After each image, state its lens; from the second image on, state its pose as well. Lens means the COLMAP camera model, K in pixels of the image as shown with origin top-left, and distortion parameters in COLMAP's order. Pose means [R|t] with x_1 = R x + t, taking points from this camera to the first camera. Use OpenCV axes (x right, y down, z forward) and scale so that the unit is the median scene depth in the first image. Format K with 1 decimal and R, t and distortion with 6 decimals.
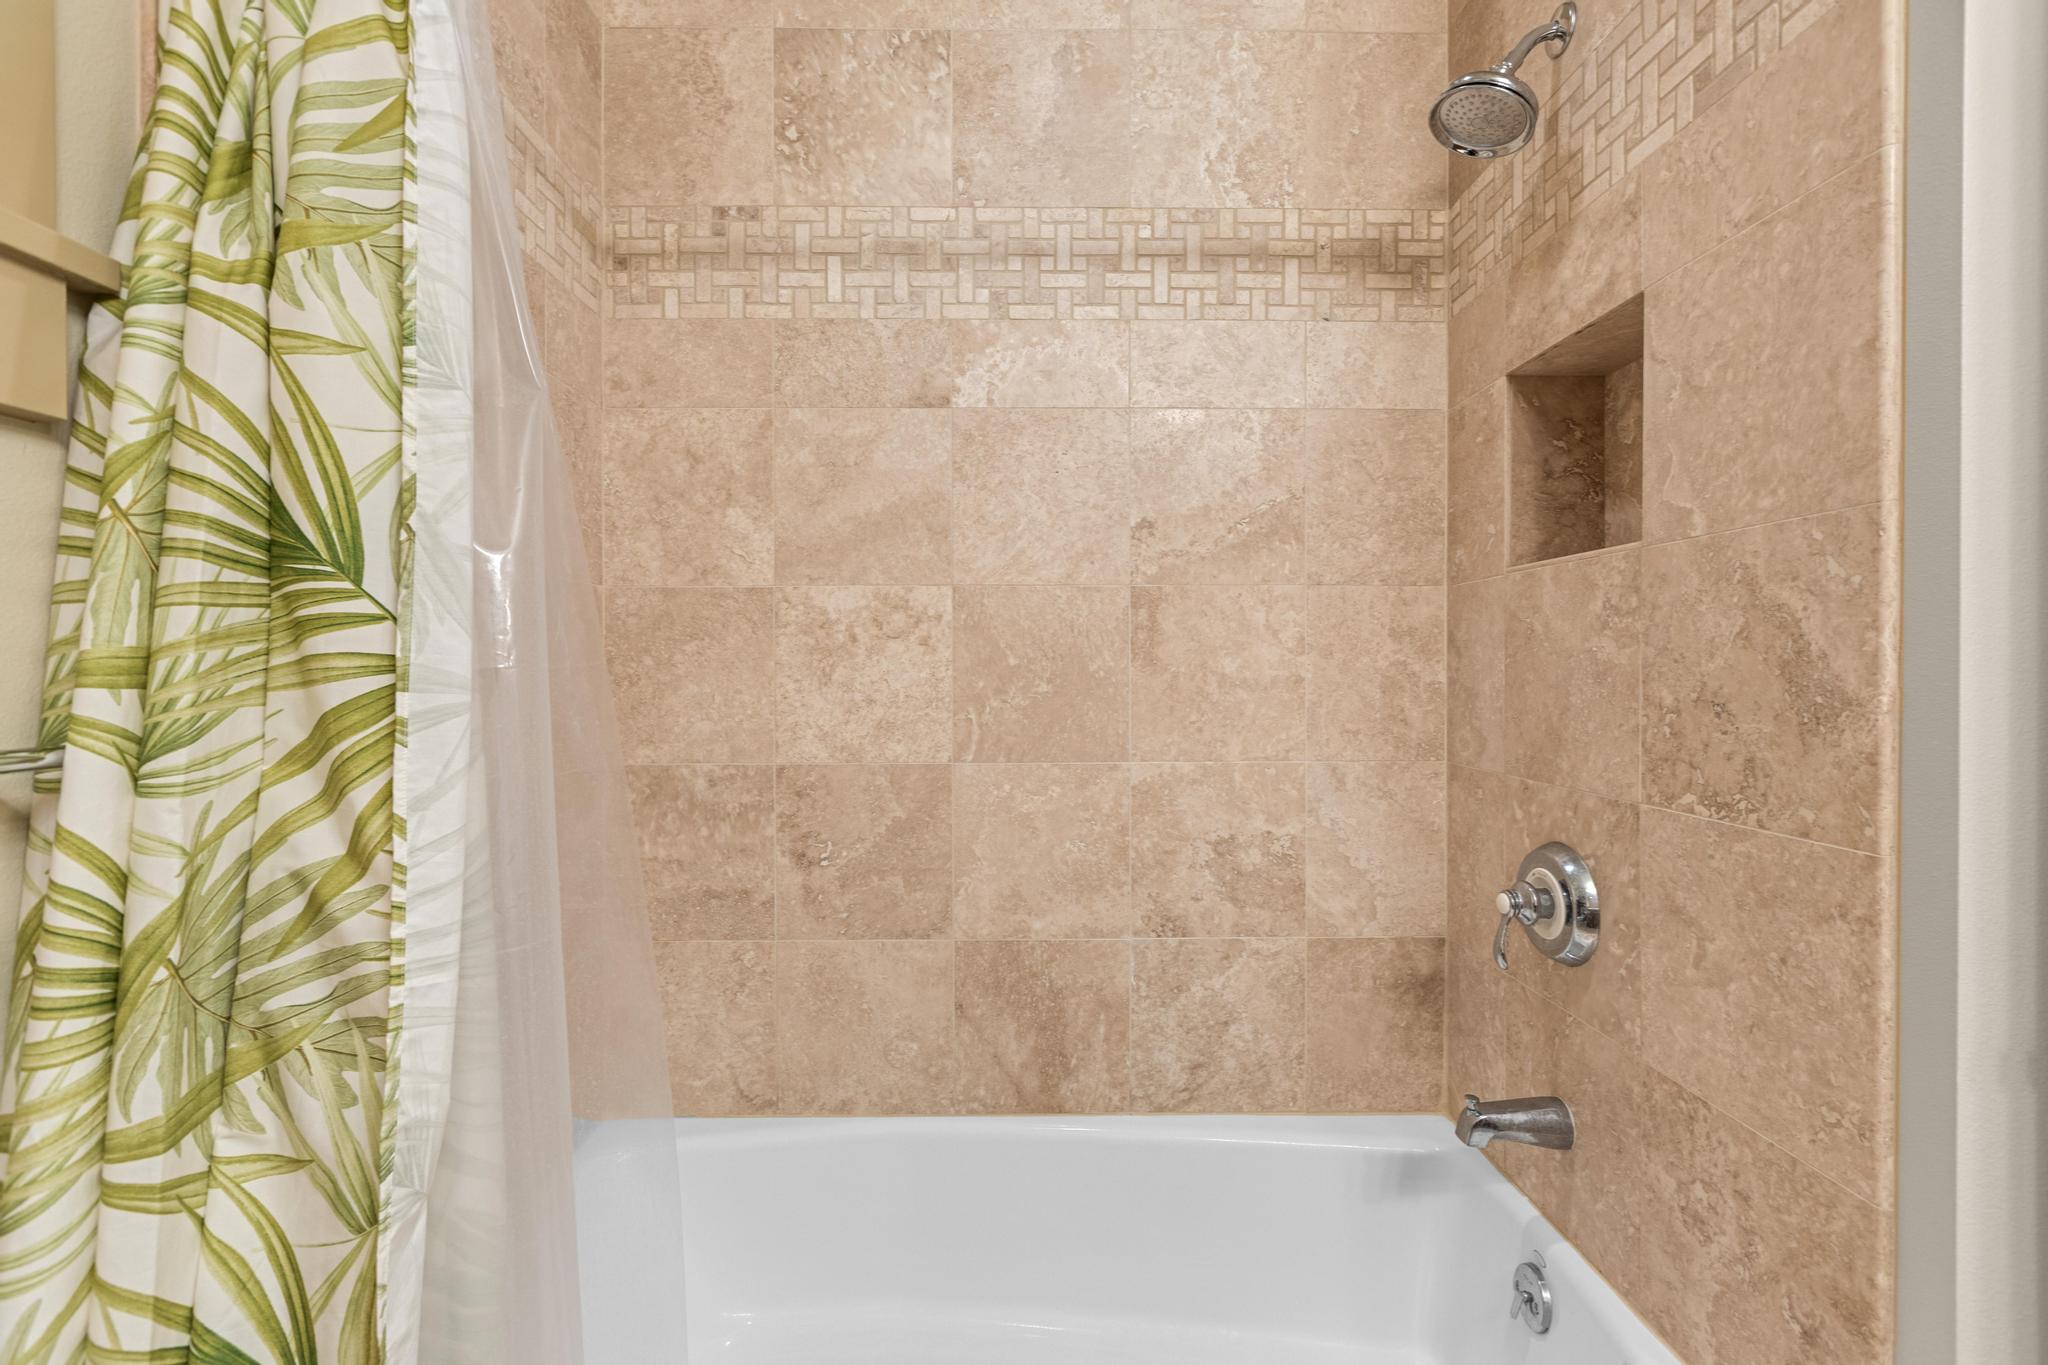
lens RADIAL K [[923.1, 0, 1024.0], [0, 923.1, 682.5], [0, 0, 1]] dist [0.002349, 0.000423]
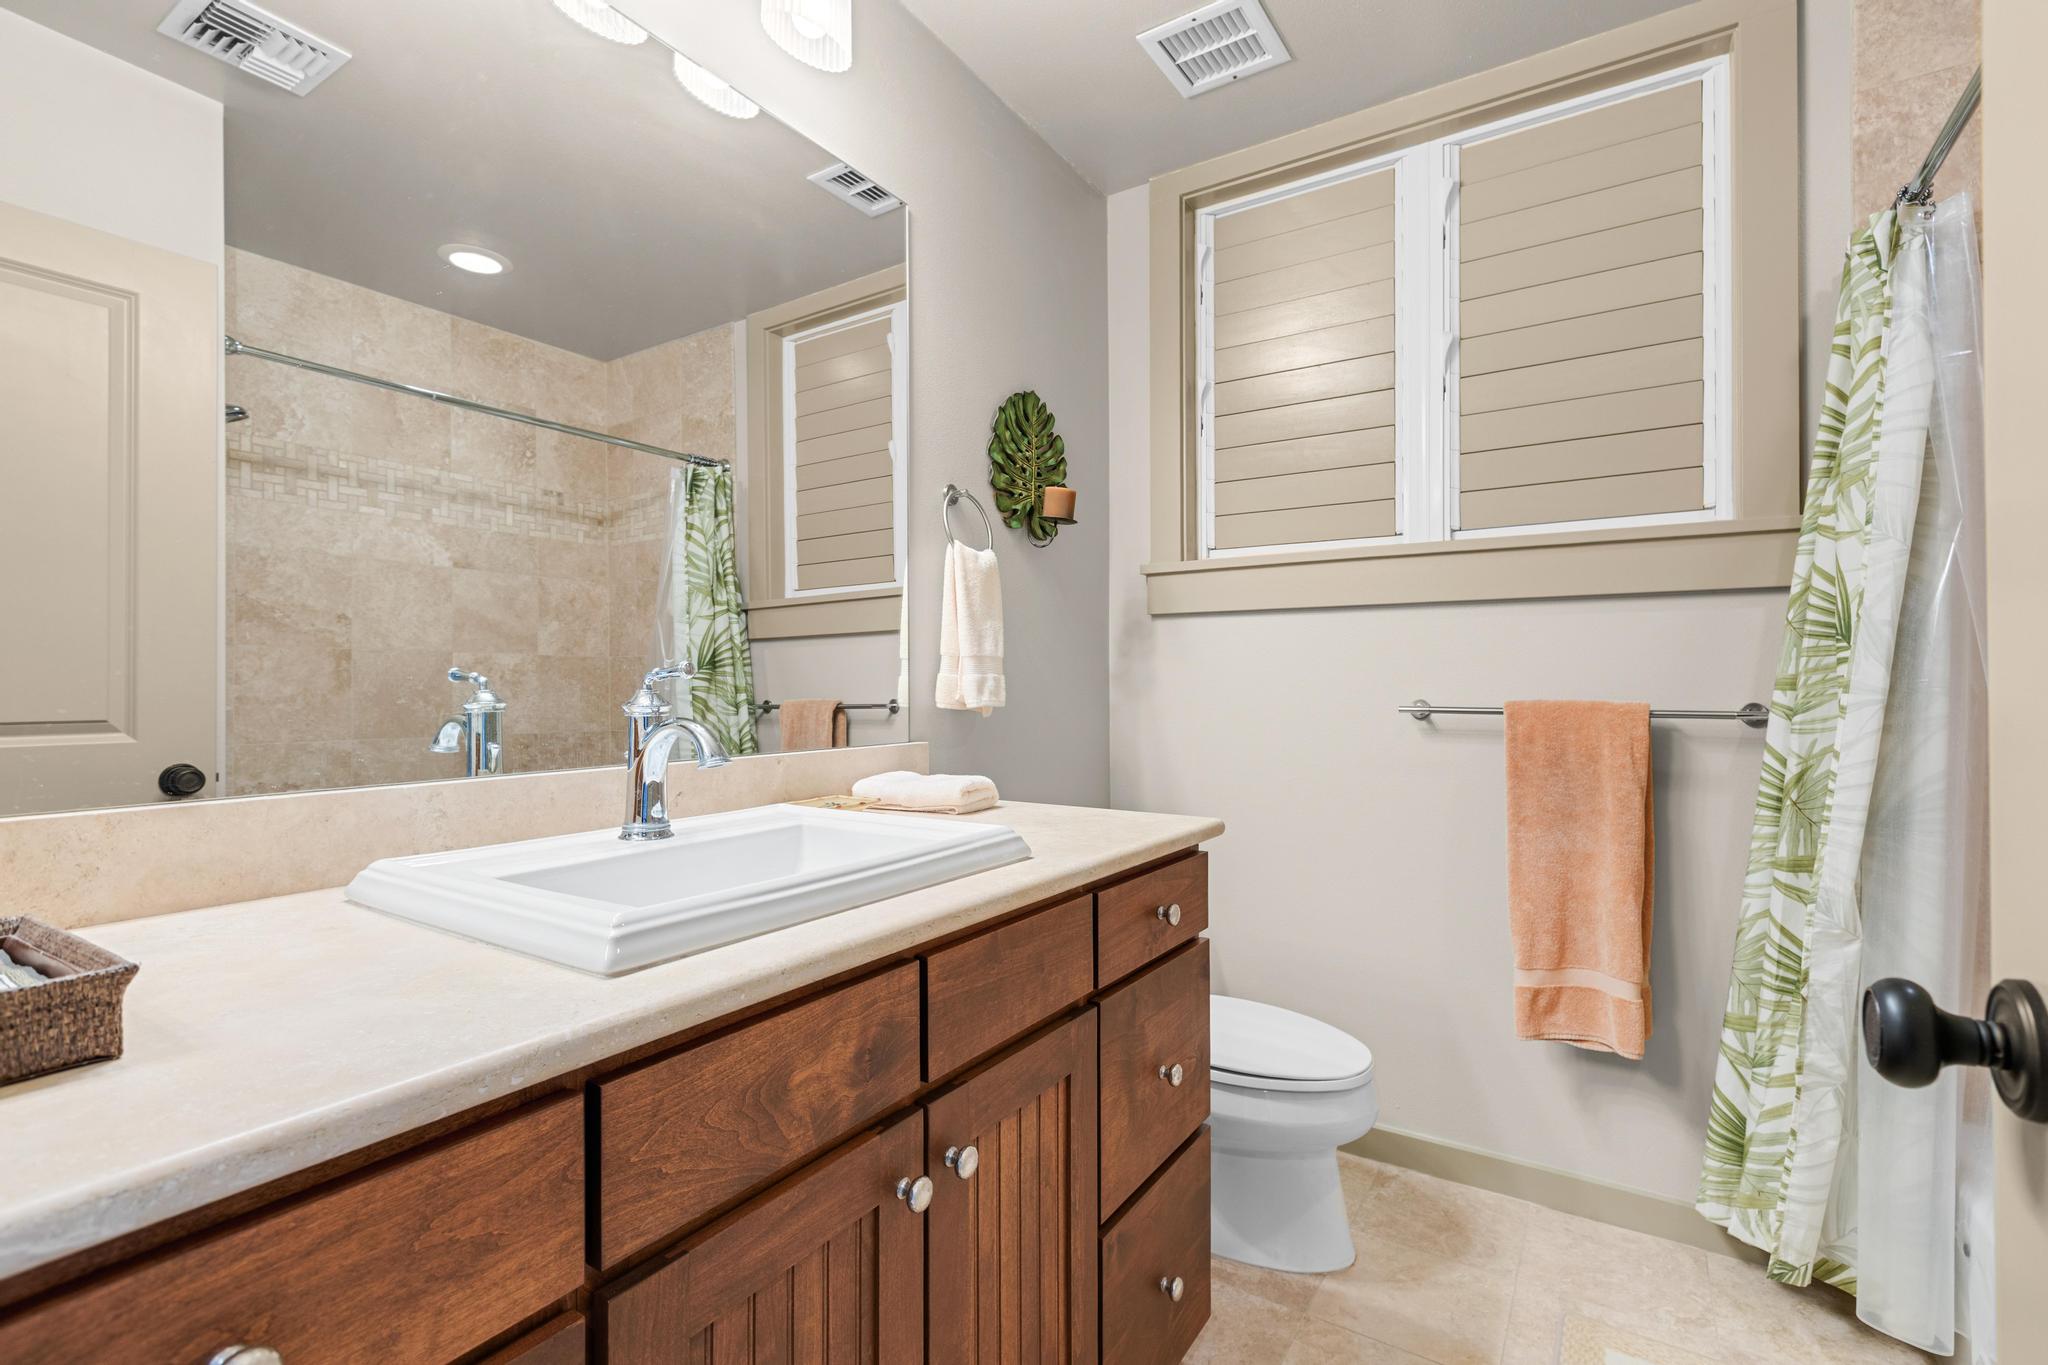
lens RADIAL K [[923.1, 0, 1024.0], [0, 923.1, 682.5], [0, 0, 1]] dist [0.002349, 0.000423]
pose [[-0.566297, -0.001424, -0.824200, 2.253344], [-0.002669, 0.999996, 0.000105, -0.010637], [0.824197, 0.002259, -0.566299, 0.667865]]
